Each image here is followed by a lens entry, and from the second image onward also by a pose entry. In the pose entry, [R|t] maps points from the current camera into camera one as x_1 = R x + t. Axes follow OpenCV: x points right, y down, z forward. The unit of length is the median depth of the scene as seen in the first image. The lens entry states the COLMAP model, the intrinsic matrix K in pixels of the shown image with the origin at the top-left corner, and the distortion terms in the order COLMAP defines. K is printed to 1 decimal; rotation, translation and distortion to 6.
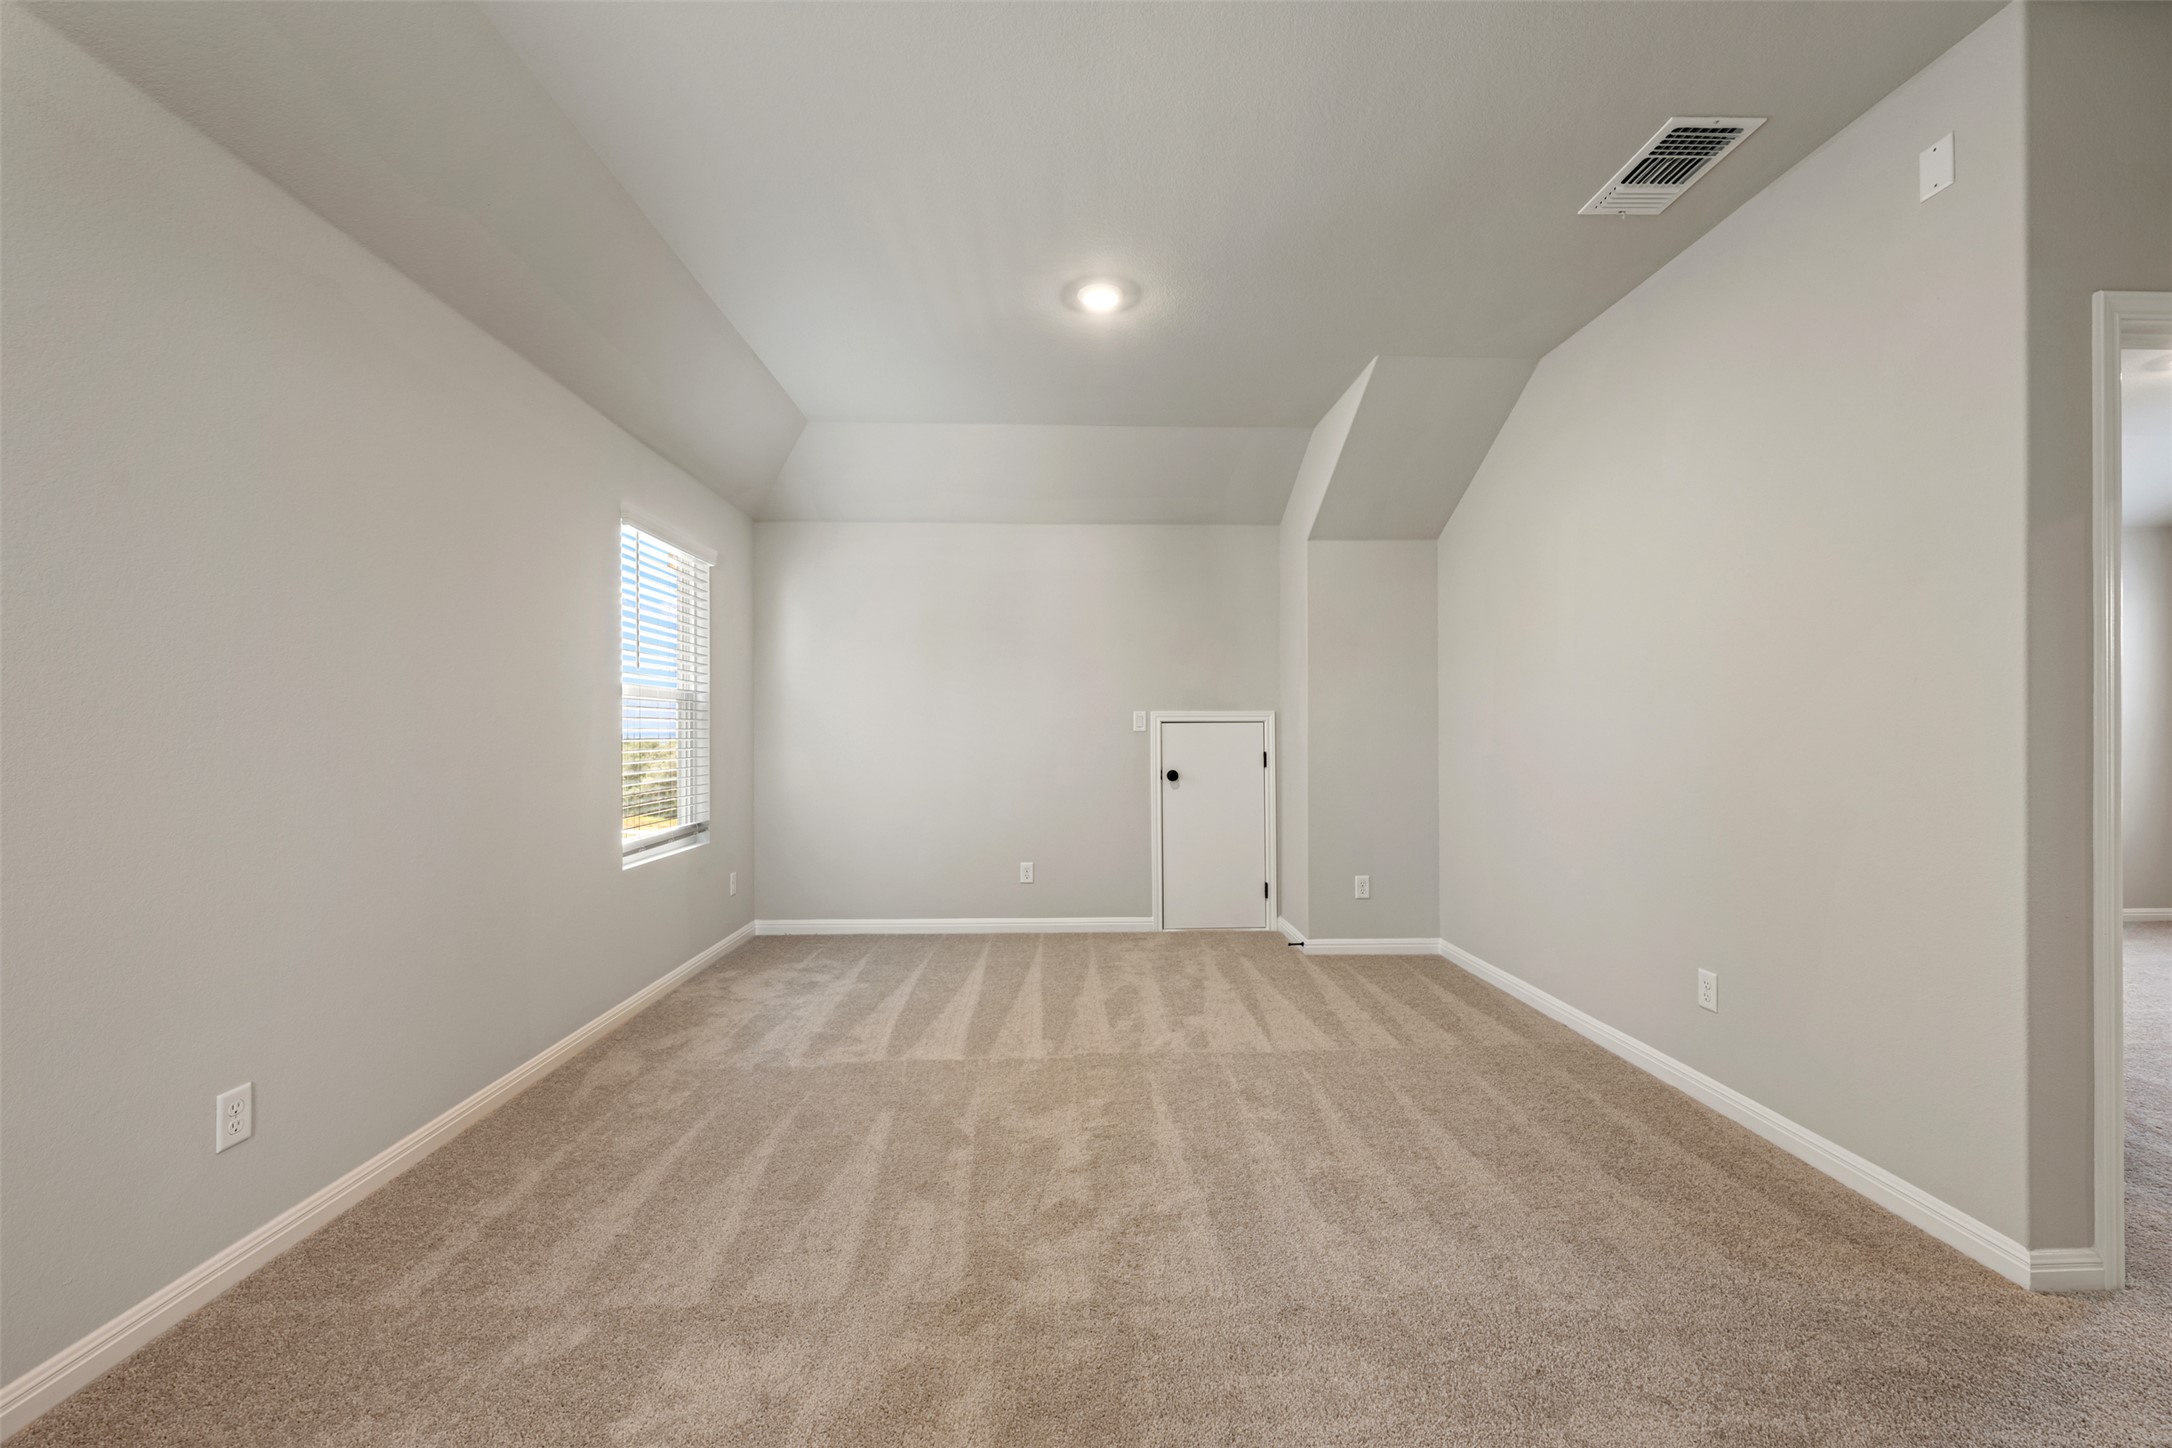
lens RADIAL K [[863.4, 0, 1081.0], [0, 863.4, 733.0], [0, 0, 1]] dist [-0.000137, 0.000269]
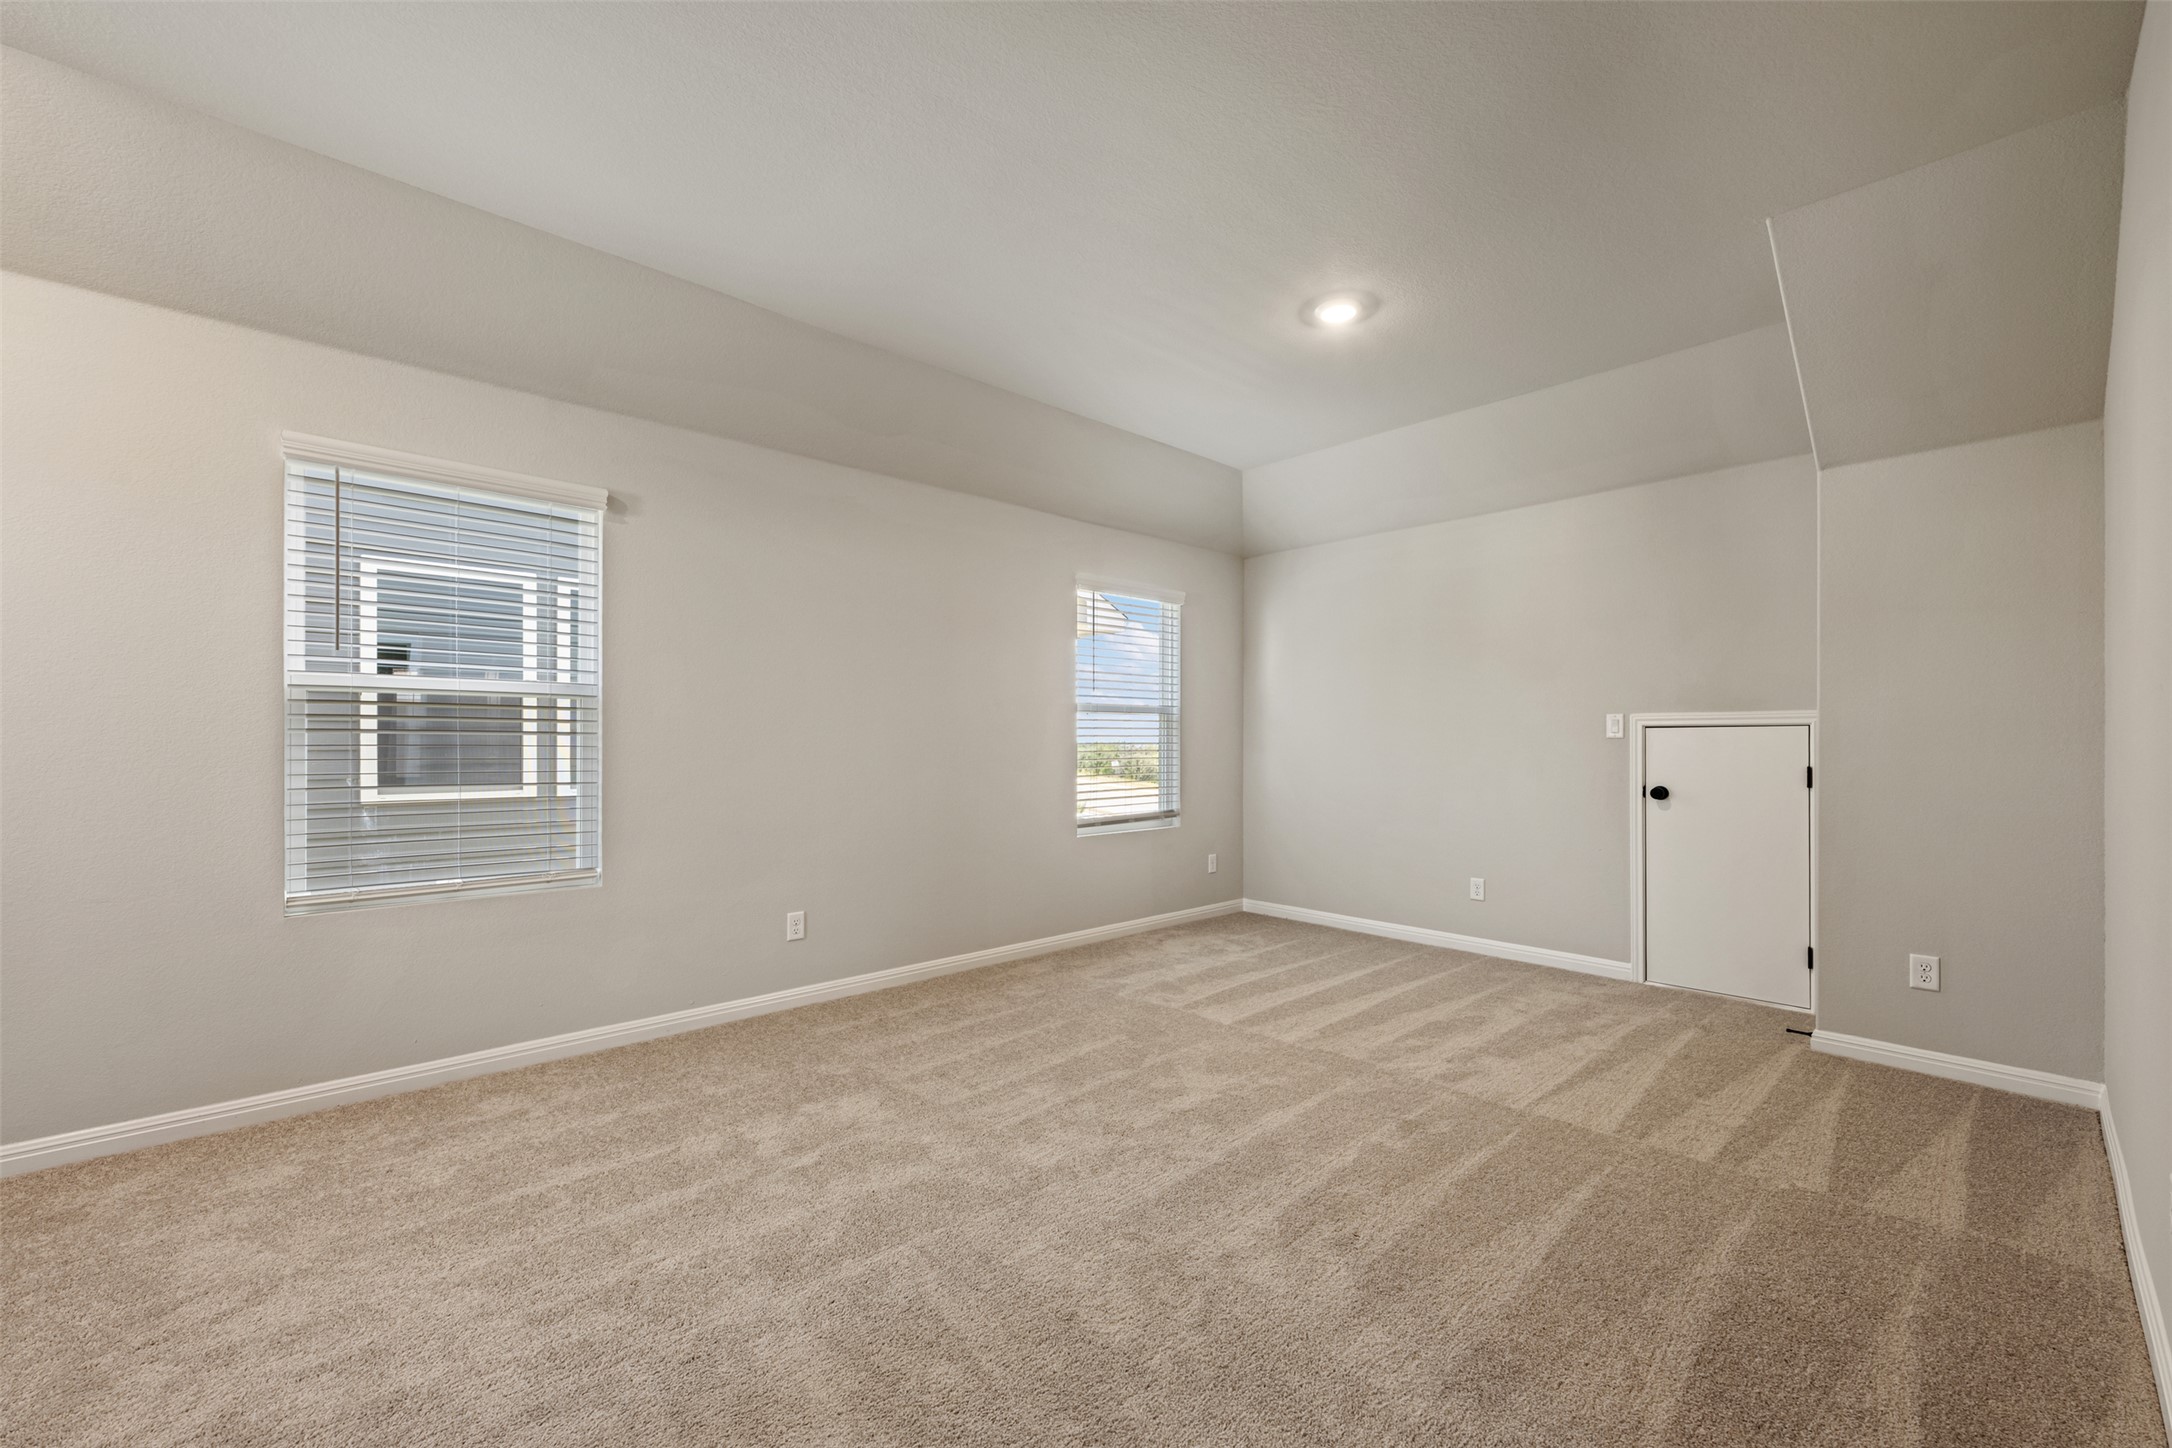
lens RADIAL K [[867.2, 0, 1082.9], [0, 867.2, 741.3], [0, 0, 1]] dist [-0.000139, 0.000051]
pose [[0.652980, 0.004298, -0.757363, 0.528277], [-0.001924, 0.999990, 0.004016, -0.001898], [0.757373, -0.001165, 0.652982, 0.089967]]
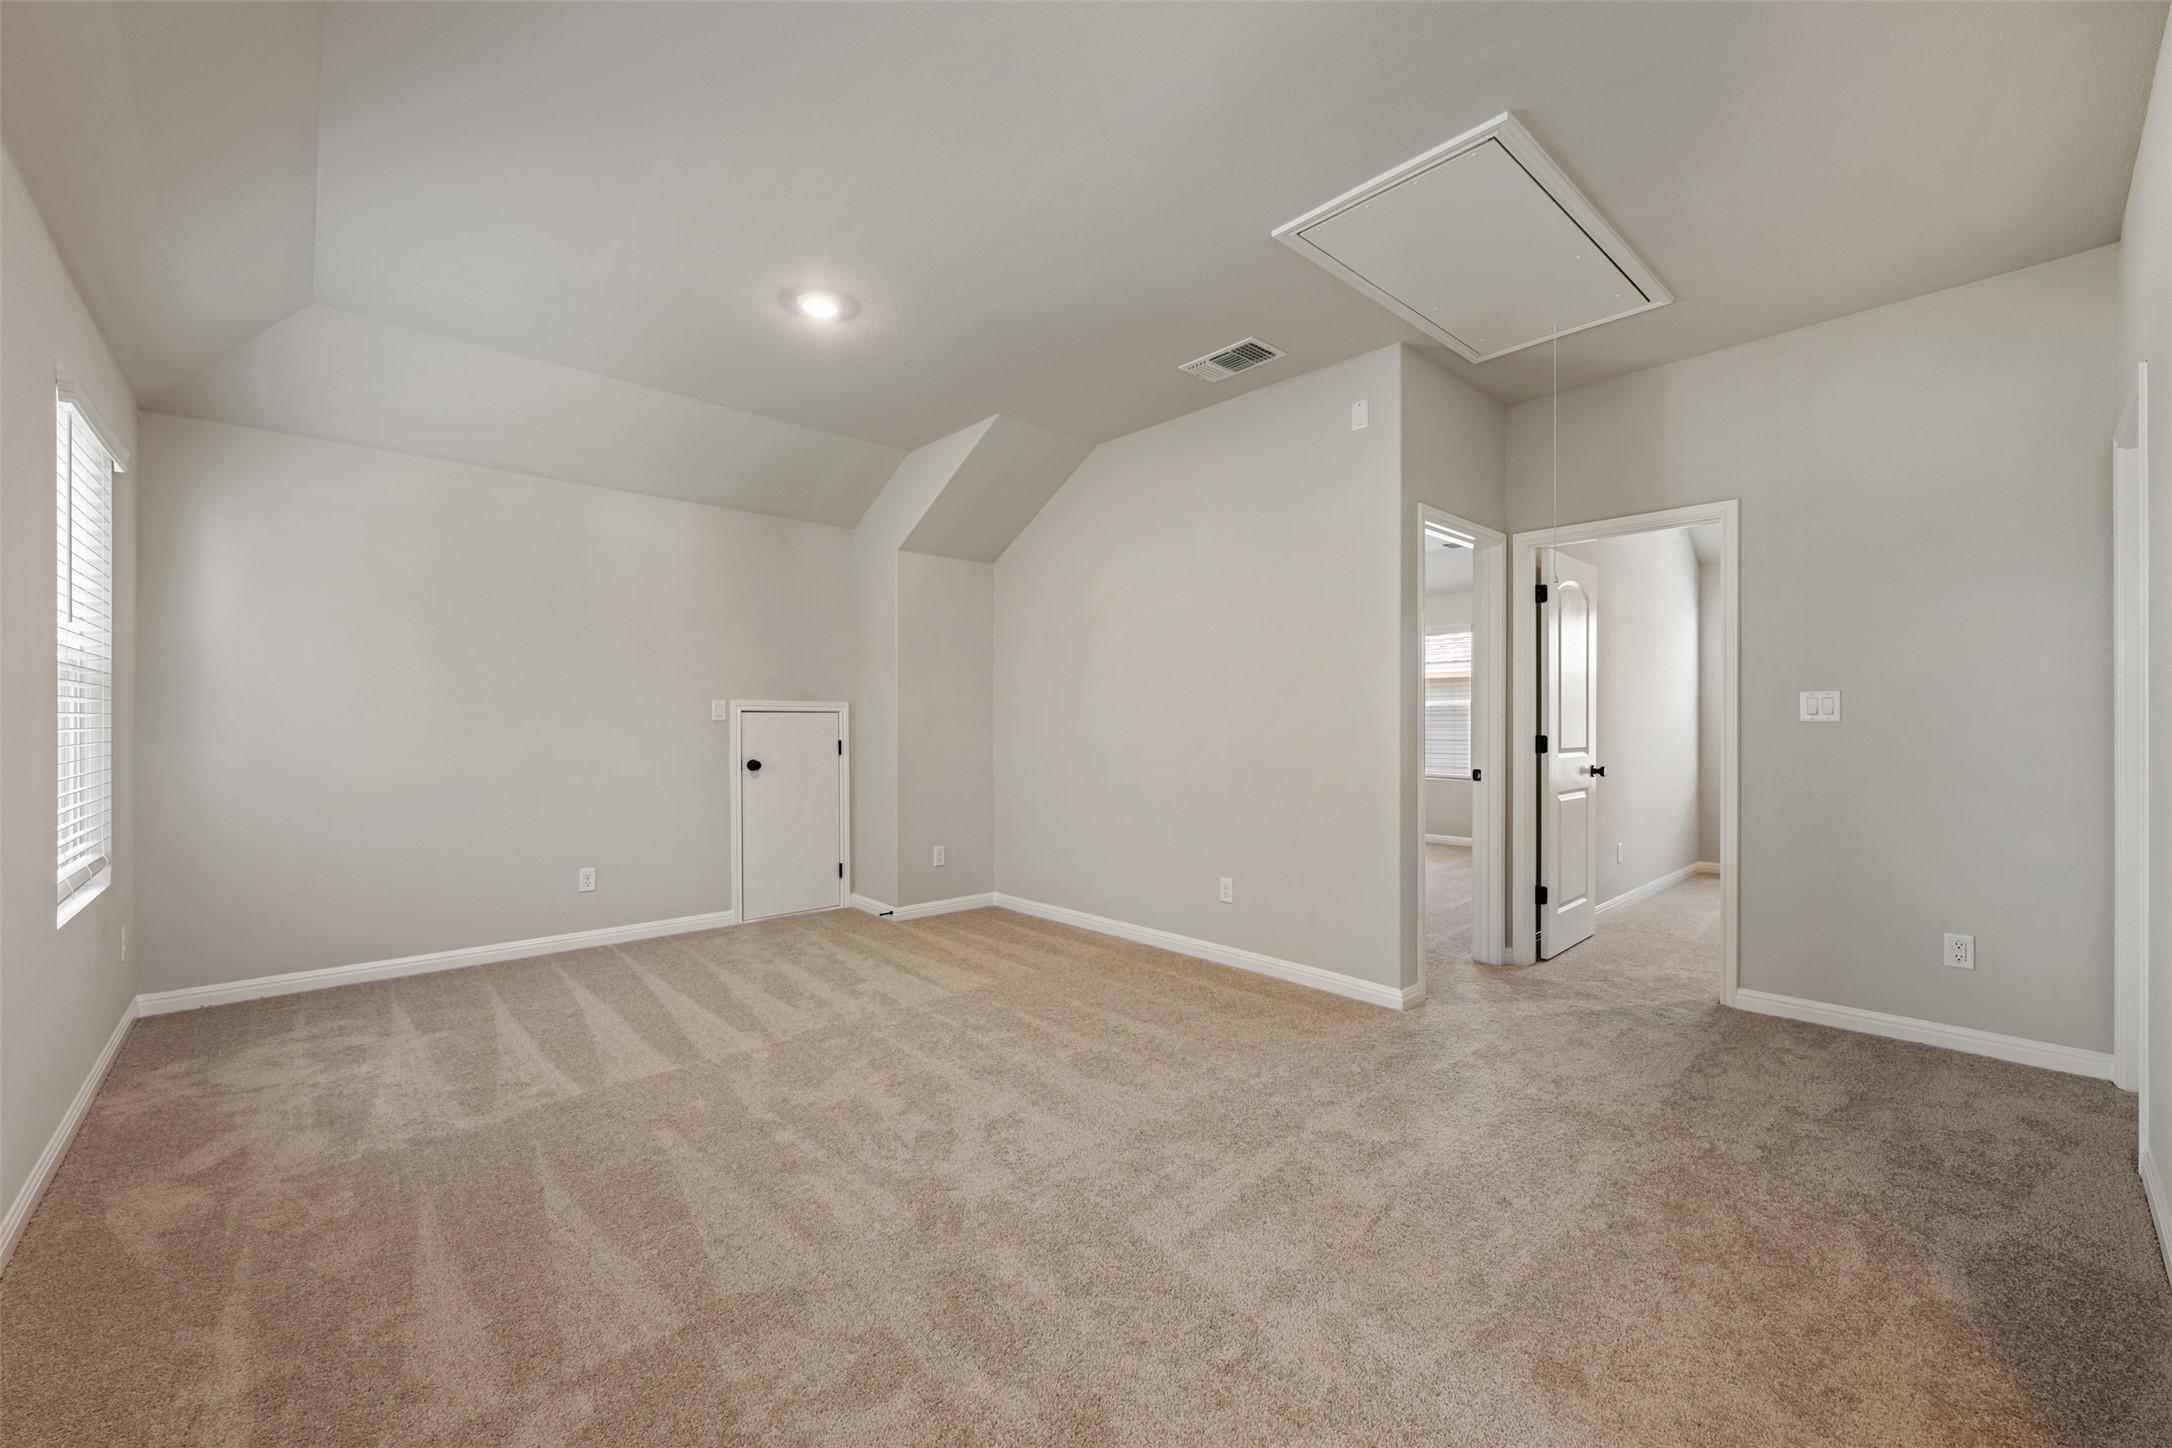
lens RADIAL K [[859.6, 0, 1086.0], [0, 859.6, 724.0], [0, 0, 1]] dist [-0.000104, 0.000100]
pose [[0.756884, 0.002418, 0.653545, -0.360677], [-0.003327, 0.999994, 0.000153, 0.000806], [-0.653541, -0.002290, 0.756888, 0.000523]]
